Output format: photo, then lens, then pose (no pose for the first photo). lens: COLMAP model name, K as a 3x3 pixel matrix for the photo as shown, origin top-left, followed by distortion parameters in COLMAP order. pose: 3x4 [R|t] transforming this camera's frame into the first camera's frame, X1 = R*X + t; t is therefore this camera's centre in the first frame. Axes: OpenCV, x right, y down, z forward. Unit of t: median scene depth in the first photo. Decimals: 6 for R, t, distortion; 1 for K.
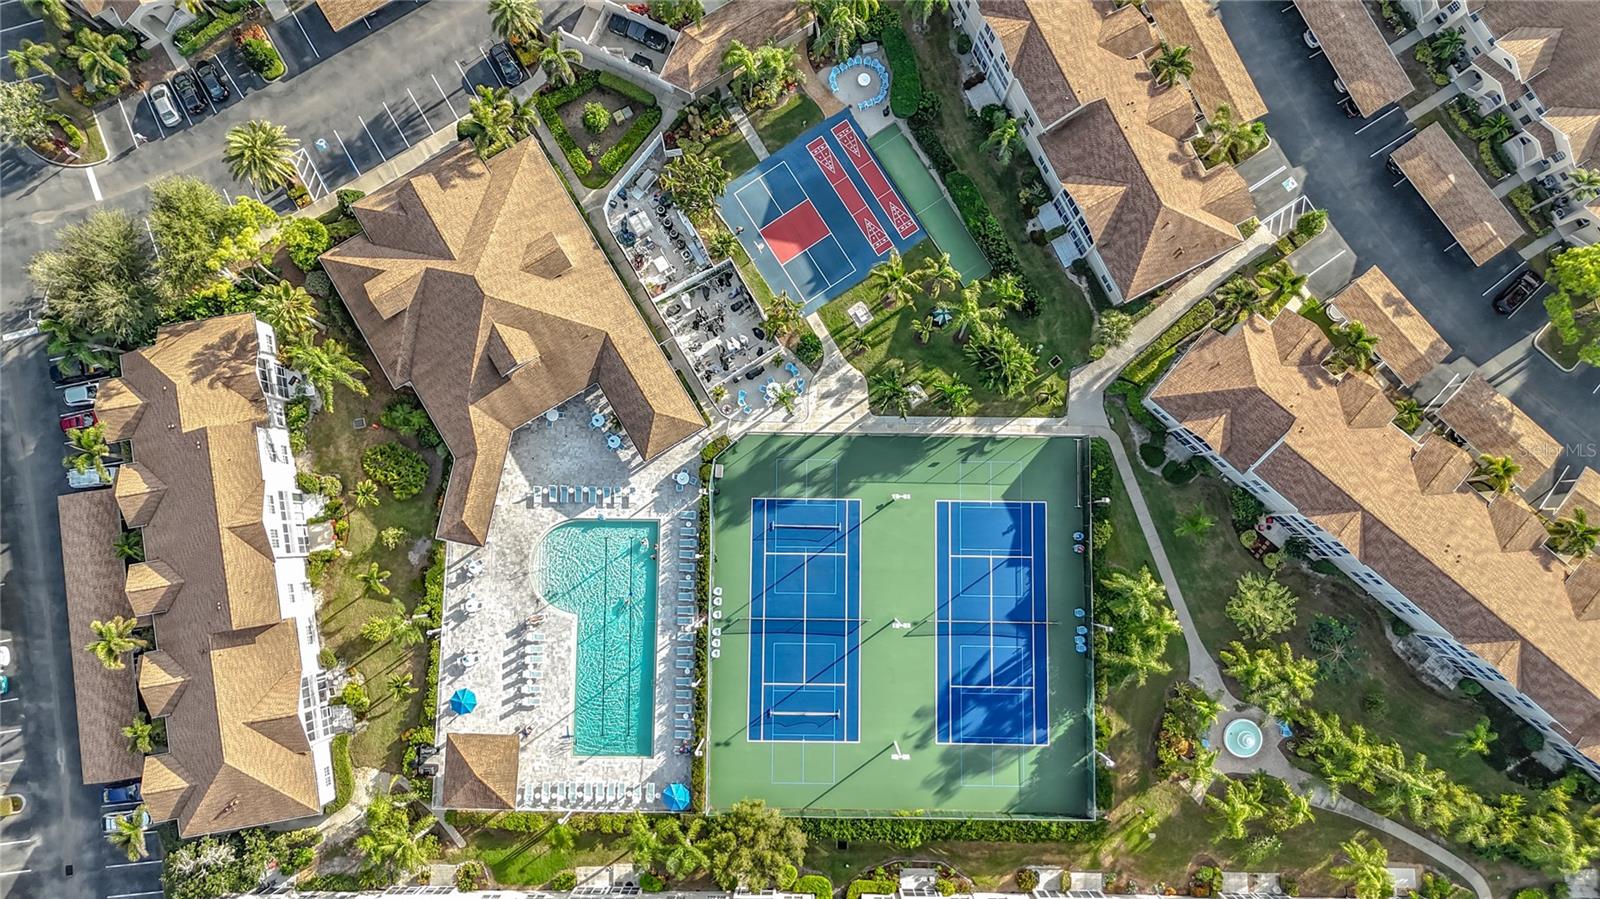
lens RADIAL K [[1205.0, 0, 799.1], [0, 1205.0, 447.1], [0, 0, 1]] dist [0.104826, -0.158004]
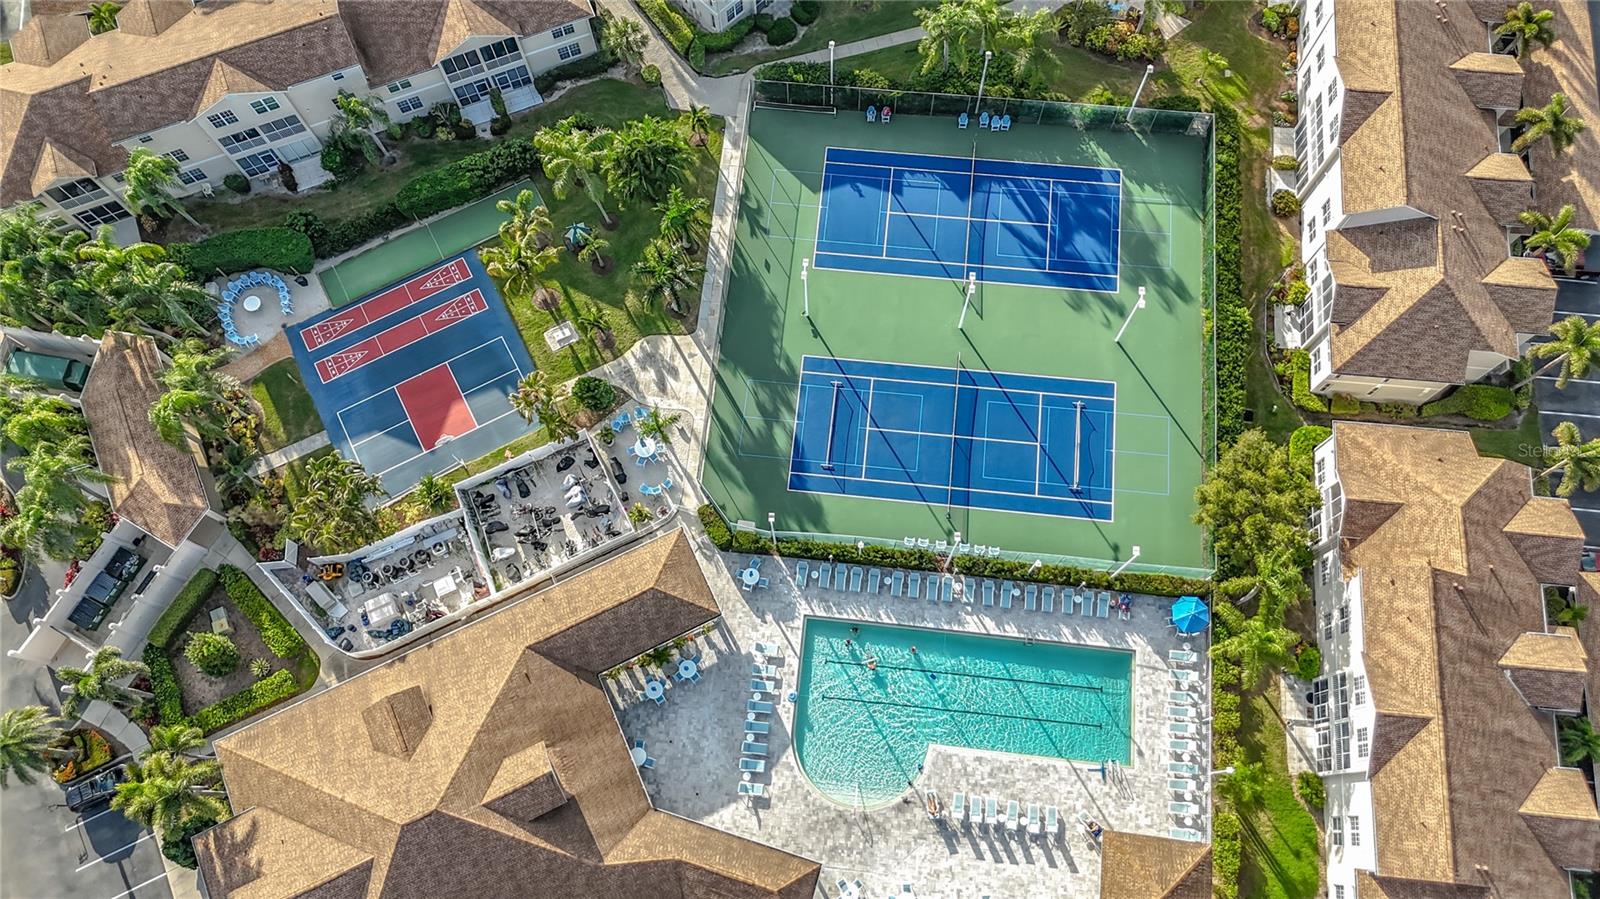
lens RADIAL K [[1191.1, 0, 806.8], [0, 1191.1, 447.5], [0, 0, 1]] dist [0.066748, -0.071620]
pose [[0.092040, -0.944233, 0.316151, -0.244651], [0.993581, 0.108058, 0.033472, 0.027220], [-0.065768, 0.311041, 0.948118, 0.300982]]
